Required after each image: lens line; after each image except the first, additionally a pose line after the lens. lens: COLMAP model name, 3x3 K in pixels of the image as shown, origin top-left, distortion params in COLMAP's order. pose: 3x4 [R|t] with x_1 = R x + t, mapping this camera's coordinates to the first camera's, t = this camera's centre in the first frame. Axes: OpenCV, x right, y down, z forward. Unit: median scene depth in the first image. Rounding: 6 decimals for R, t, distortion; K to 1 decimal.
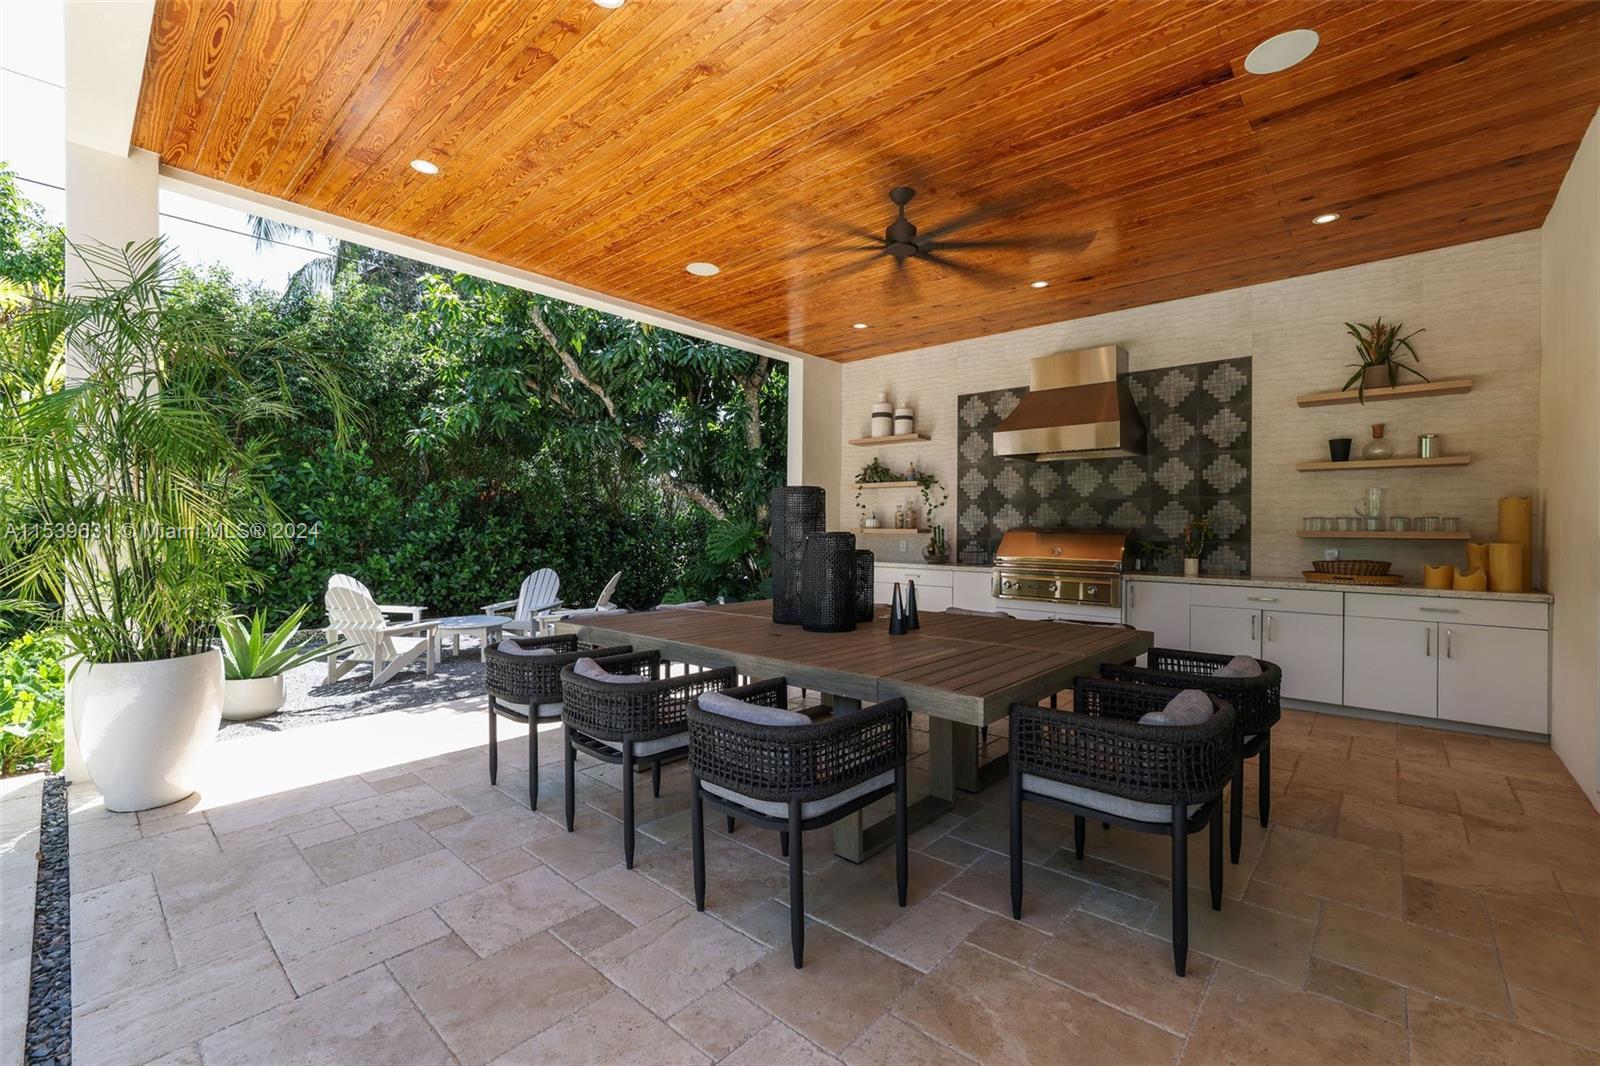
lens RADIAL K [[671.8, 0, 800.0], [0, 671.8, 533.0], [0, 0, 1]] dist [-0.001107, -0.000012]
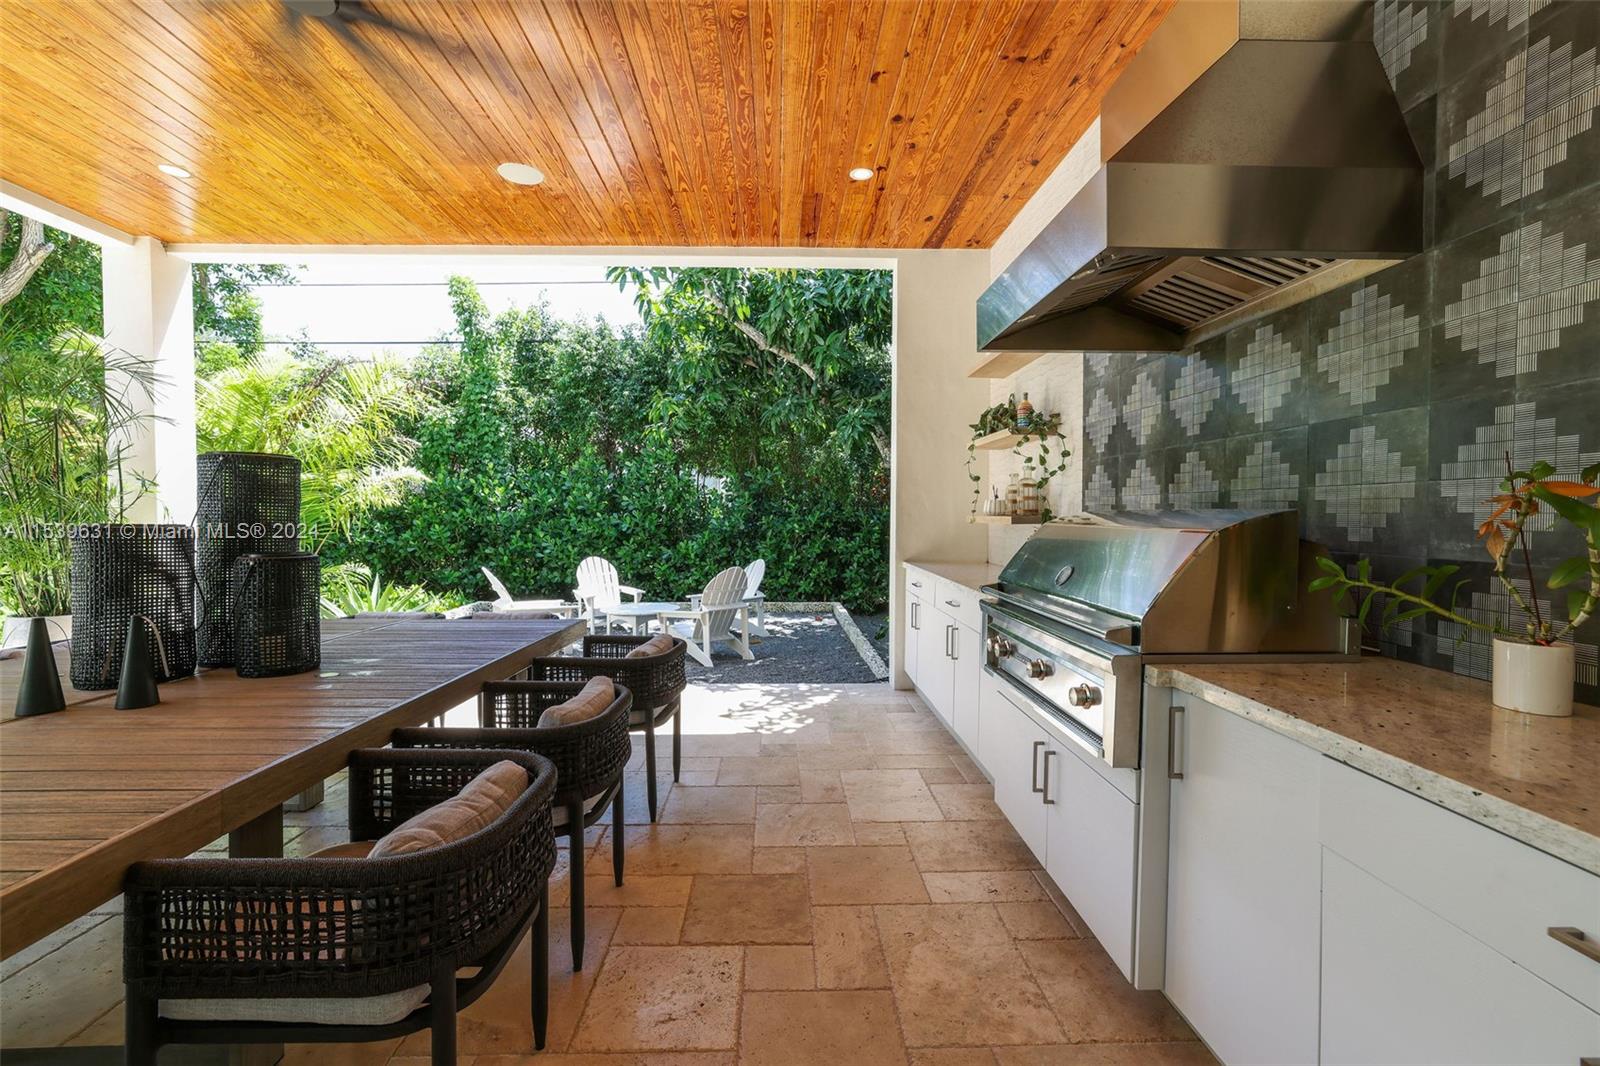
lens RADIAL K [[681.1, 0, 800.2], [0, 681.1, 510.4], [0, 0, 1]] dist [0.041078, 0.000334]
pose [[0.688156, -0.006279, -0.725536, 0.510378], [-0.005394, 0.999891, -0.013770, -0.002489], [0.725543, 0.013389, 0.688047, 0.565588]]
